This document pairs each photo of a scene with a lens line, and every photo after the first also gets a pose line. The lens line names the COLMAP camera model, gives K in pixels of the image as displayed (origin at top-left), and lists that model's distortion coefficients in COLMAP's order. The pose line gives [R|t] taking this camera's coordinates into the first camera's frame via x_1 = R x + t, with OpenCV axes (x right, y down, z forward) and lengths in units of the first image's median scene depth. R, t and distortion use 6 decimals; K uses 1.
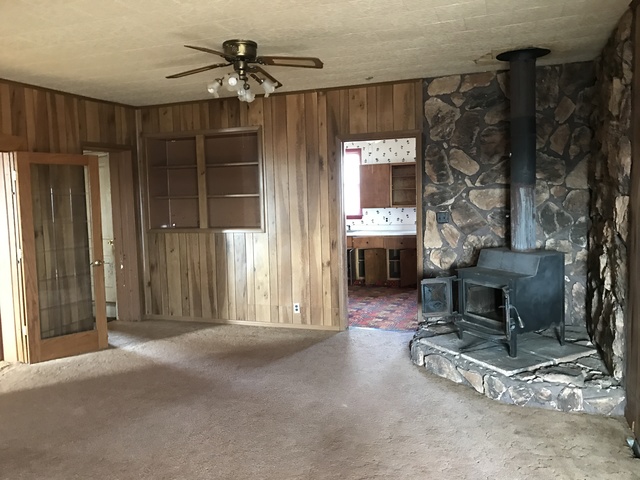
lens RADIAL K [[531.3, 0, 317.6], [0, 531.3, 236.8], [0, 0, 1]] dist [0.039750, -0.001916]
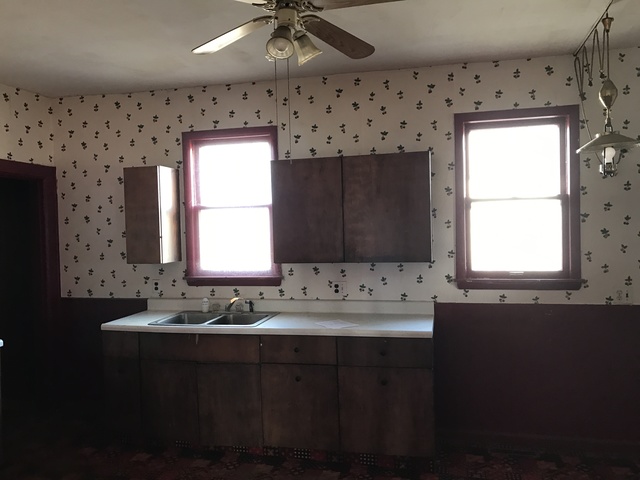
lens RADIAL K [[531.3, 0, 317.6], [0, 531.3, 236.8], [0, 0, 1]] dist [0.039750, -0.001916]
pose [[0.994570, 0.009802, 0.103609, 0.071047], [0.001226, 0.994382, -0.105845, -0.028682], [-0.104064, 0.105397, 0.988970, 0.576344]]
